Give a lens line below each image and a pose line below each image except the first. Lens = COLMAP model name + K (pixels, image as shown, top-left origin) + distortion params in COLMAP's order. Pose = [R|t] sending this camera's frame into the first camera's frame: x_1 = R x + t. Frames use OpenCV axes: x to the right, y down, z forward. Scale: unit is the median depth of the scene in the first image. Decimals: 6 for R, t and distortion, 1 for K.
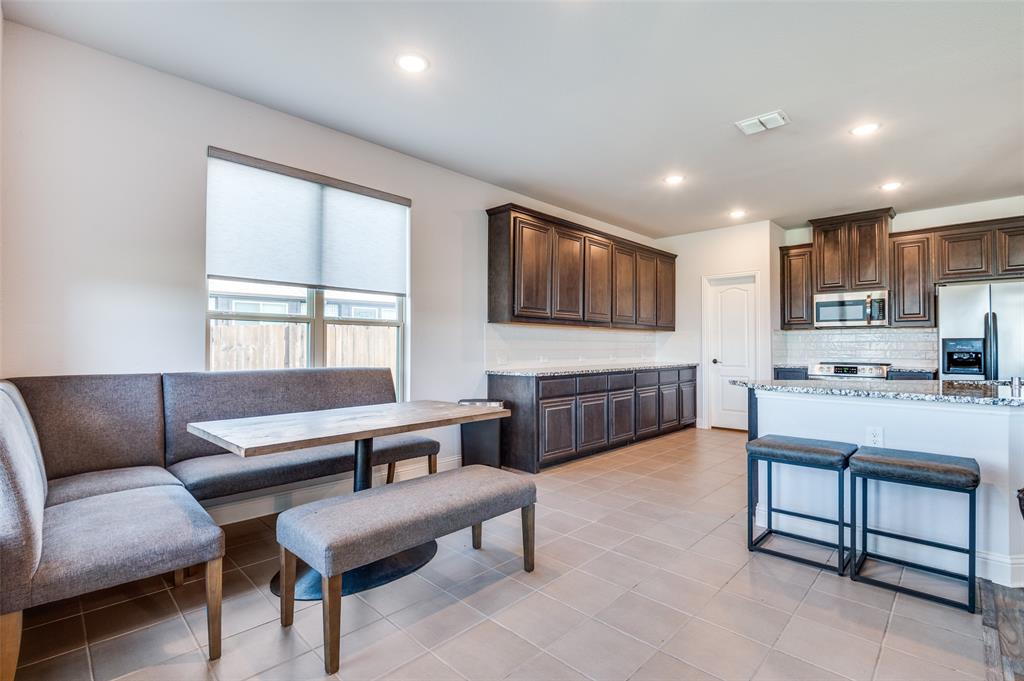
lens RADIAL K [[471.8, 0, 510.4], [0, 471.8, 337.9], [0, 0, 1]] dist [-0.004406, -0.011082]
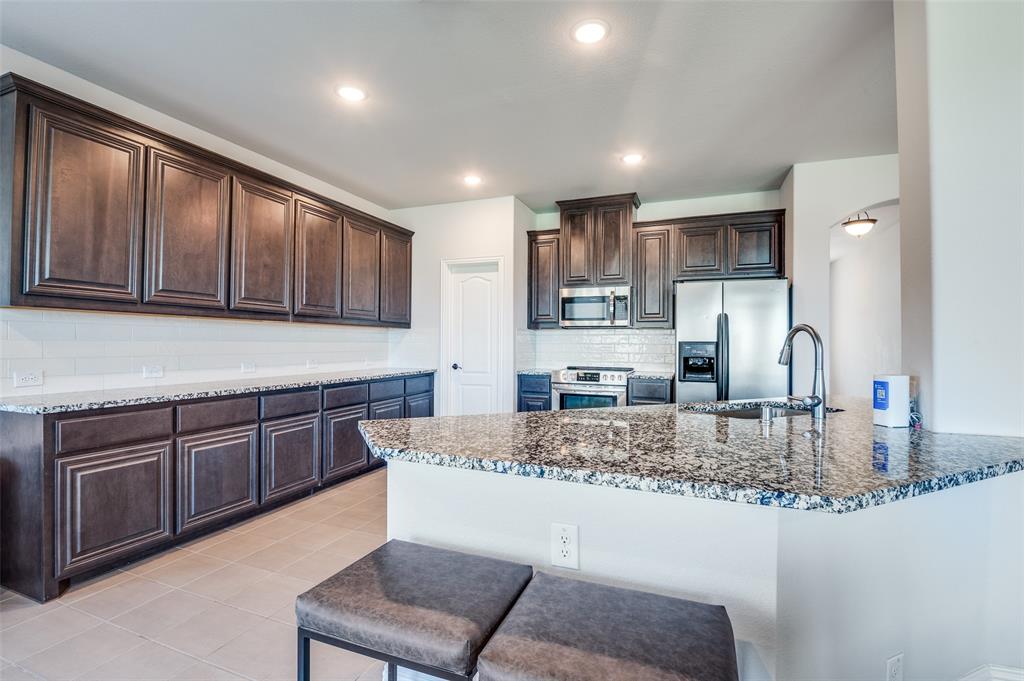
lens RADIAL K [[471.8, 0, 510.4], [0, 471.8, 337.9], [0, 0, 1]] dist [-0.004406, -0.011082]
pose [[0.920445, 0.008551, 0.390778, 0.245693], [-0.011423, 0.999922, 0.005026, -0.005852], [-0.390704, -0.009090, 0.920471, 0.262447]]
